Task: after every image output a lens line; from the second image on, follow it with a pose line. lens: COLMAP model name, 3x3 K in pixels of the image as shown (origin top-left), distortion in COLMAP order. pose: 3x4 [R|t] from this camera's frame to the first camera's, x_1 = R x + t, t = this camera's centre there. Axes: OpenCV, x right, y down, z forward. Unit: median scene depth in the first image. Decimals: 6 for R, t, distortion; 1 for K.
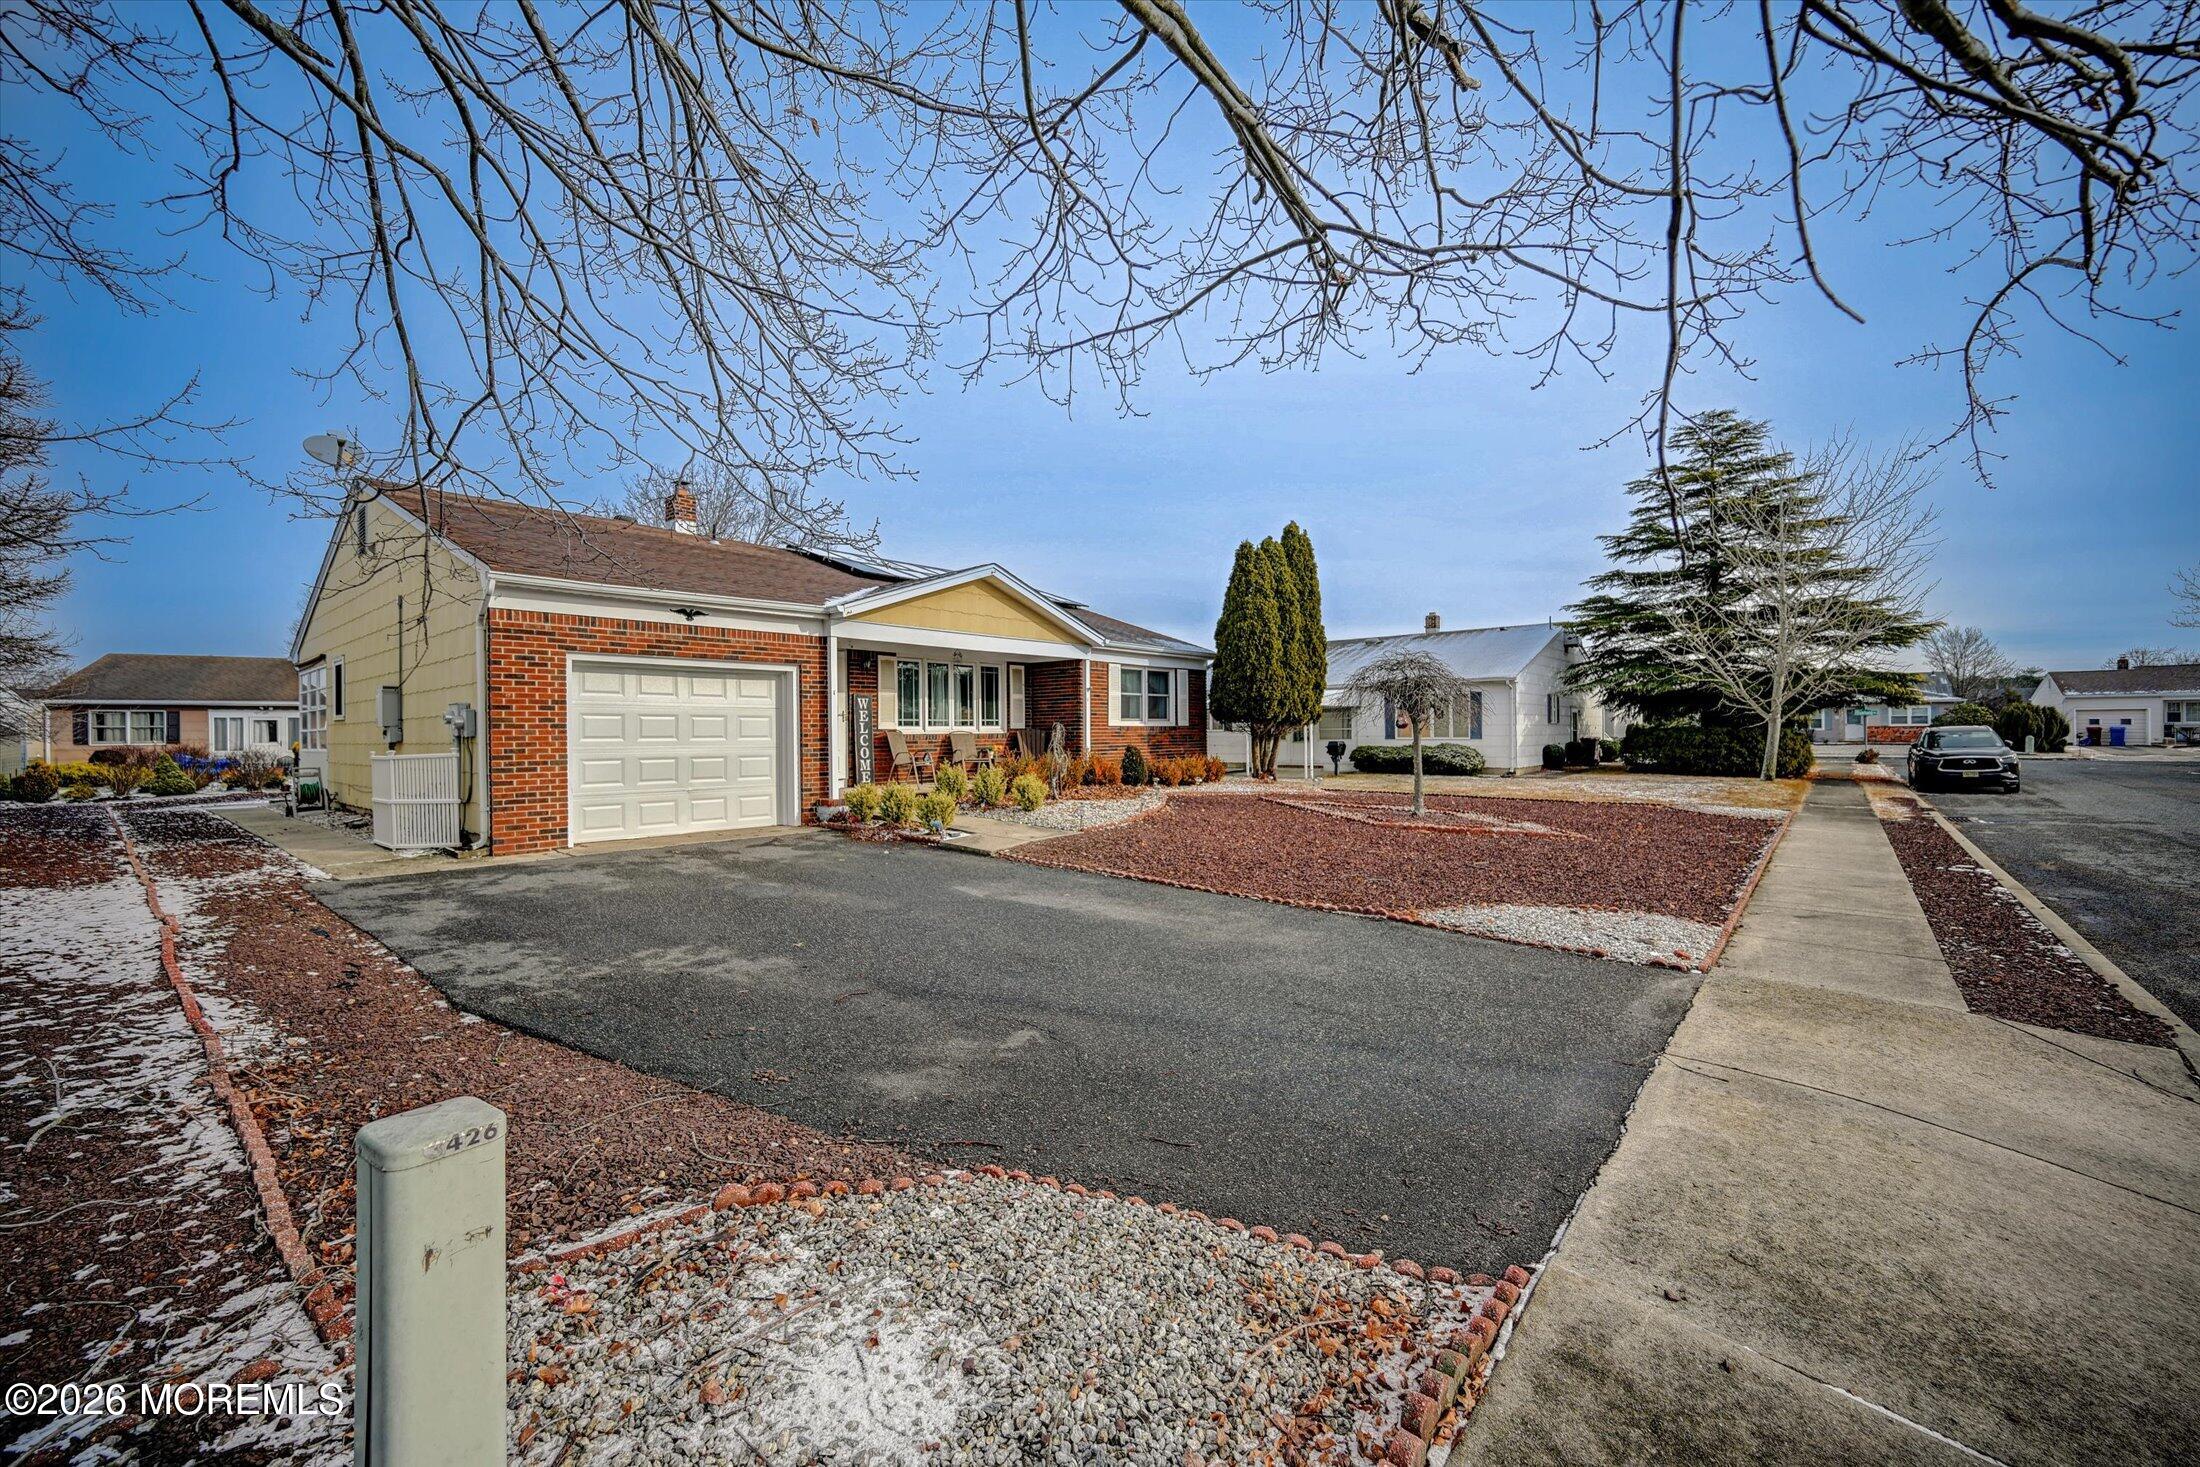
lens RADIAL K [[874.6, 0, 1018.7], [0, 874.6, 736.2], [0, 0, 1]] dist [-0.002082, 0.000660]
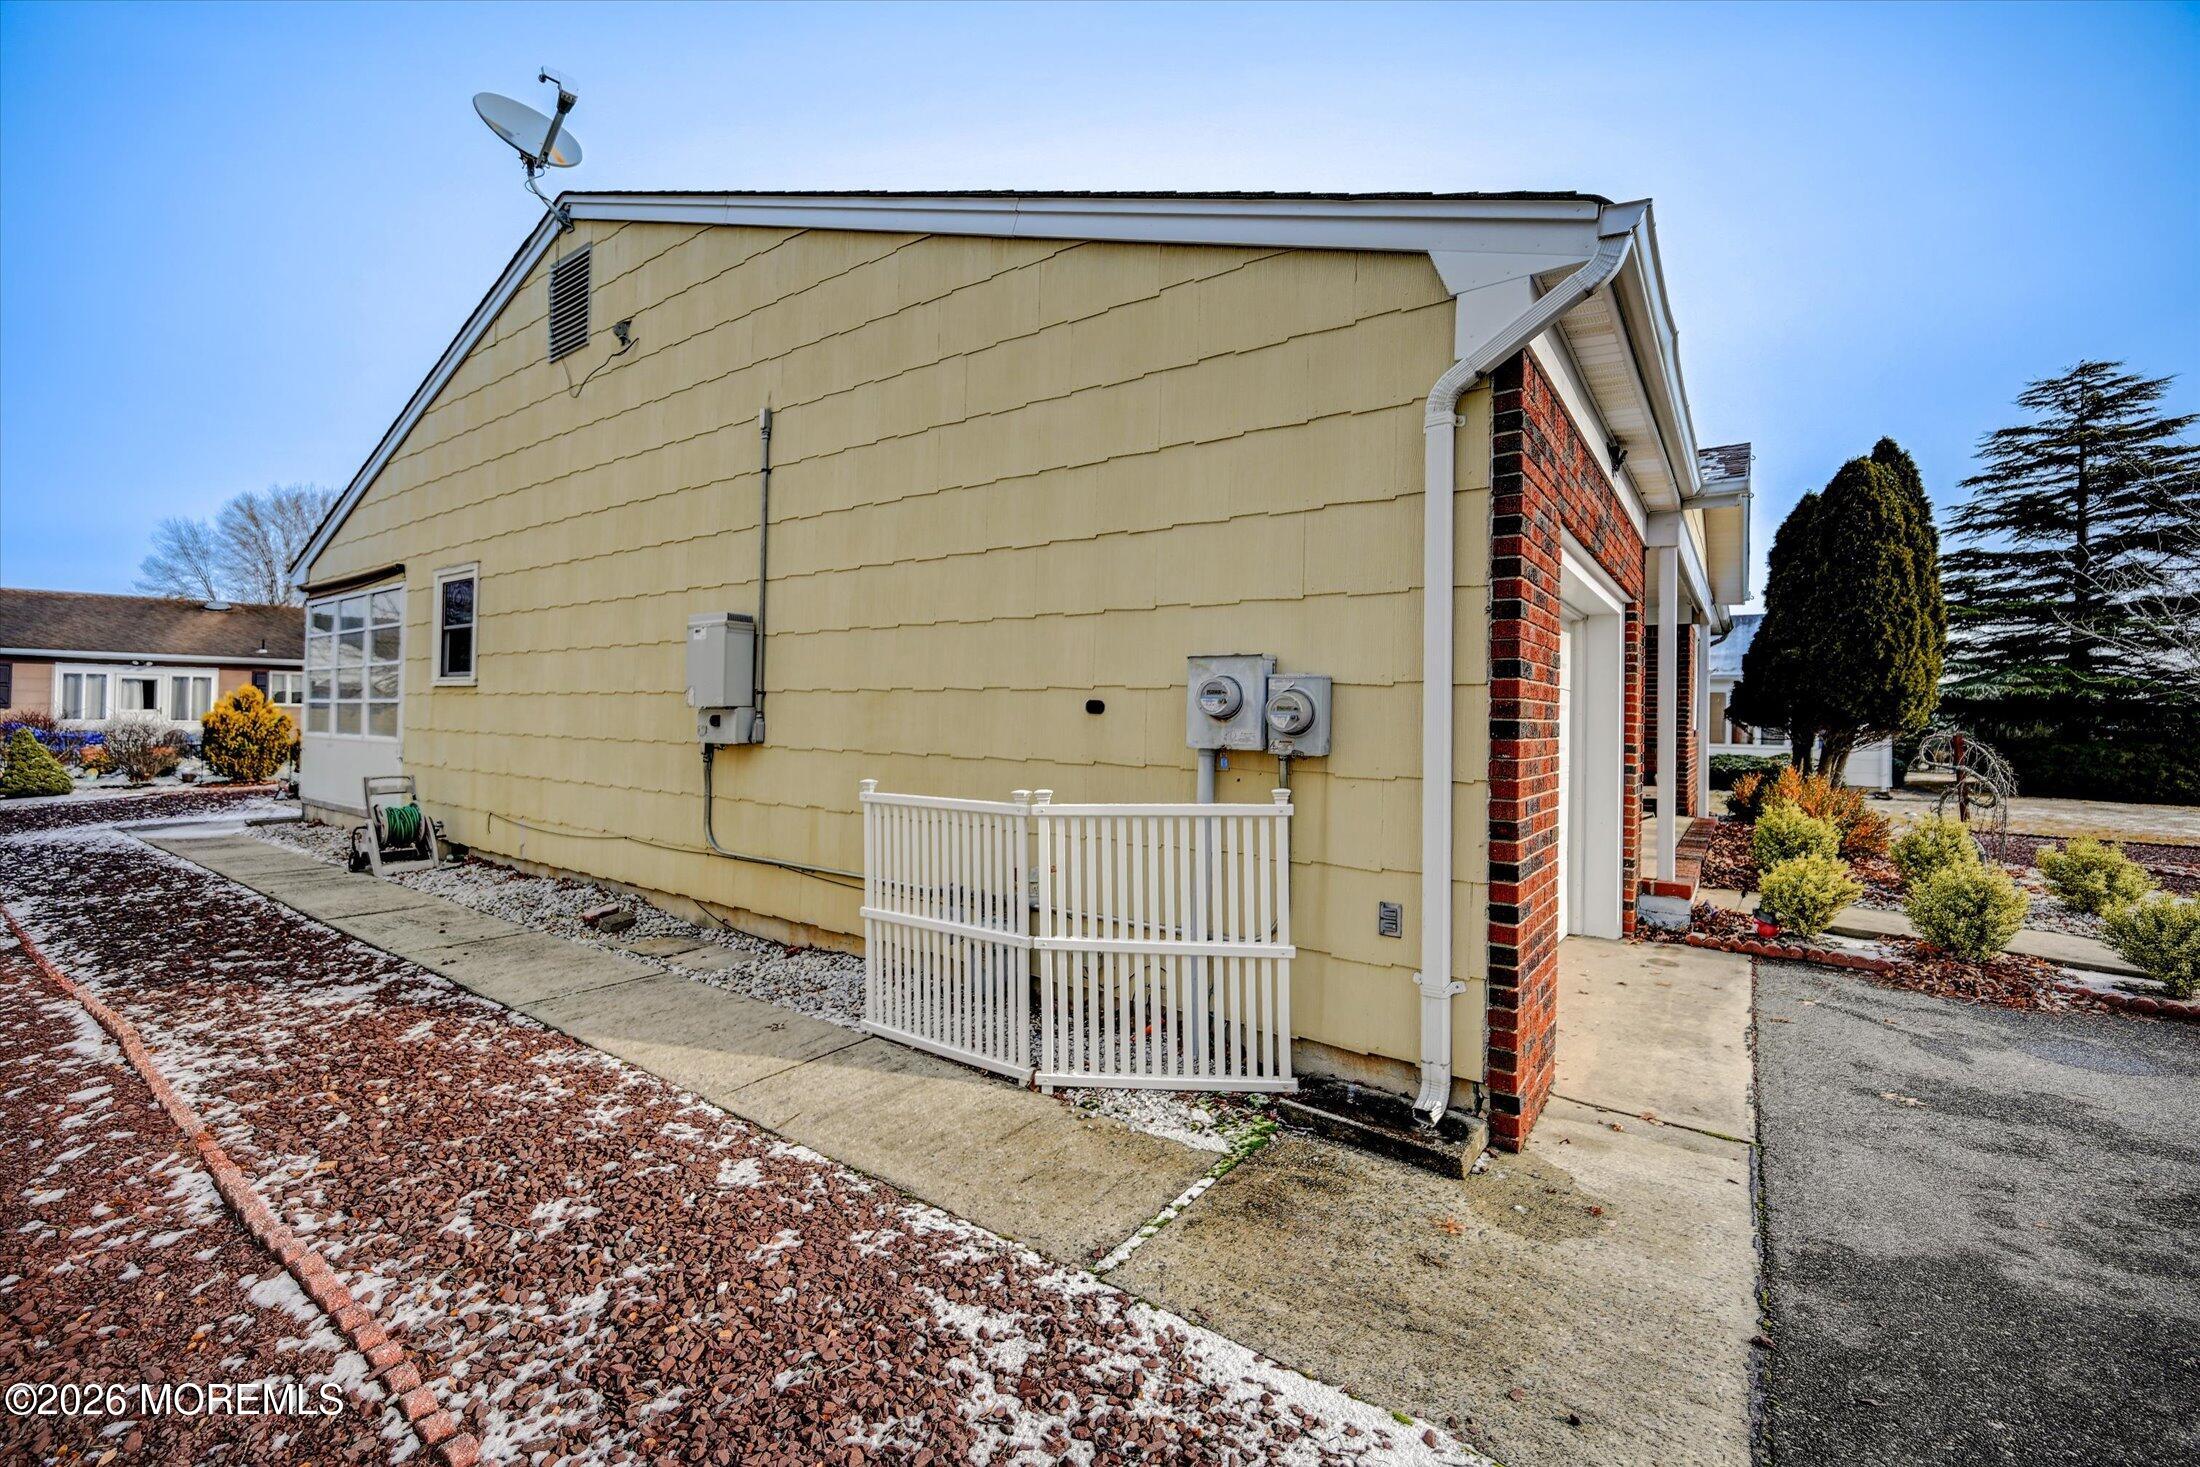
lens RADIAL K [[874.6, 0, 998.0], [0, 874.6, 718.0], [0, 0, 1]] dist [-0.002082, 0.000660]
pose [[0.994194, 0.025654, 0.104501, -0.224564], [-0.025588, 0.999671, -0.001972, -0.002797], [-0.104517, -0.000714, 0.994523, 0.196001]]
